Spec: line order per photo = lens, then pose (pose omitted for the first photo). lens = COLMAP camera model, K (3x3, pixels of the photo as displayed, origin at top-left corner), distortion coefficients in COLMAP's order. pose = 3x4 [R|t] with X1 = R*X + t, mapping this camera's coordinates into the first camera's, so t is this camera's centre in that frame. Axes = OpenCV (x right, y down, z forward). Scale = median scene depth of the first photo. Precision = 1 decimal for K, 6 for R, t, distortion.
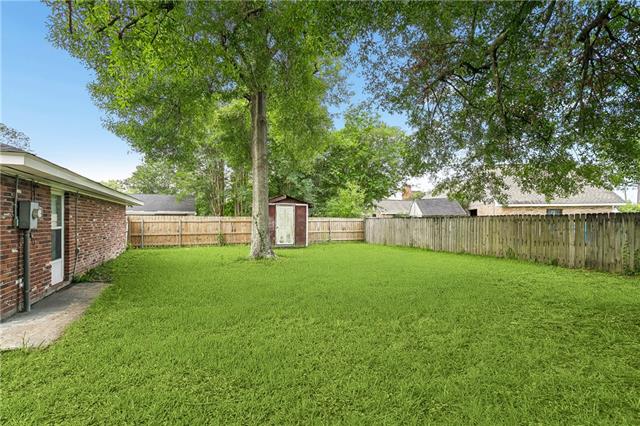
lens RADIAL K [[329.5, 0, 322.5], [0, 329.5, 216.1], [0, 0, 1]] dist [0.018011, -0.000075]
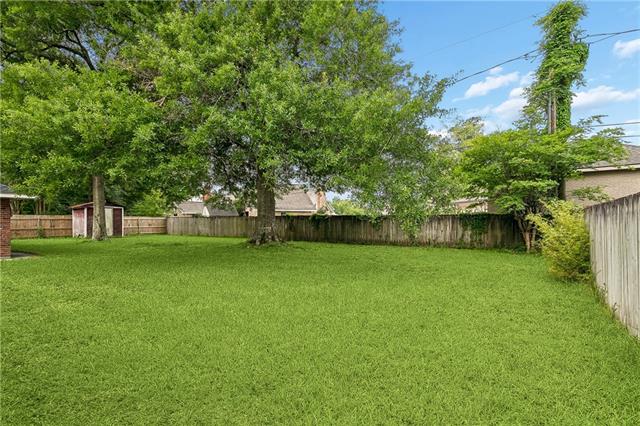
lens RADIAL K [[329.5, 0, 323.6], [0, 329.5, 215.5], [0, 0, 1]] dist [0.018011, -0.000075]
pose [[0.839843, 0.007731, 0.542775, -0.090967], [-0.008716, 0.999962, -0.000757, -0.006292], [-0.542760, -0.004095, 0.839878, -0.661026]]
